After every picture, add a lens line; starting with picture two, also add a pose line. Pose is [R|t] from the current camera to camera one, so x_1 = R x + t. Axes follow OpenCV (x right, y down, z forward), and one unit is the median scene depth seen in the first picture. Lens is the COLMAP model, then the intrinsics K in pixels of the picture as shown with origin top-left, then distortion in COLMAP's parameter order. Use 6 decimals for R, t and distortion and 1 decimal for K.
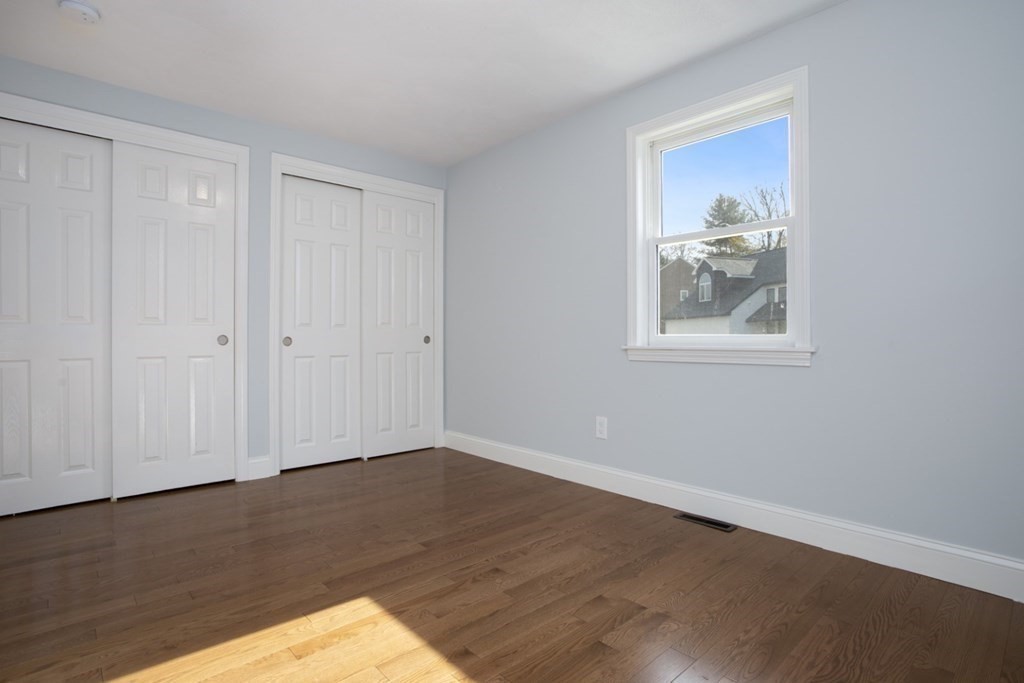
lens RADIAL K [[511.2, 0, 512.0], [0, 511.2, 341.5], [0, 0, 1]] dist [-0.043668, 0.001195]
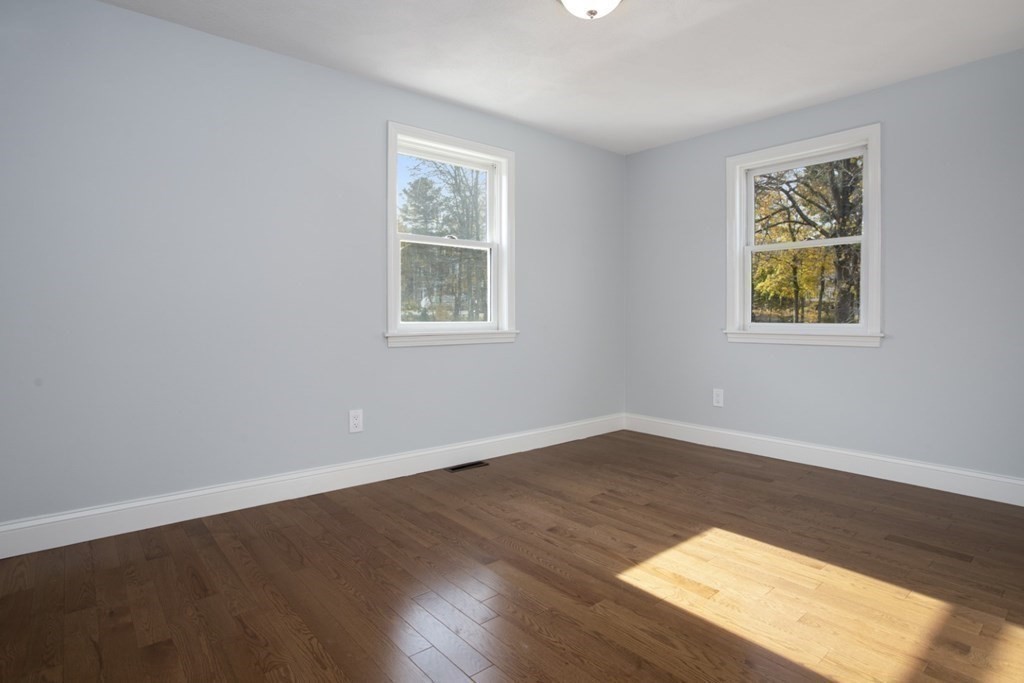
lens RADIAL K [[540.1, 0, 513.1], [0, 540.1, 328.3], [0, 0, 1]] dist [-0.065845, 0.000265]
pose [[0.036932, -0.020811, 0.999101, -1.274922], [0.005711, 0.999771, 0.020614, -0.034444], [-0.999301, 0.004945, 0.037042, 1.066707]]
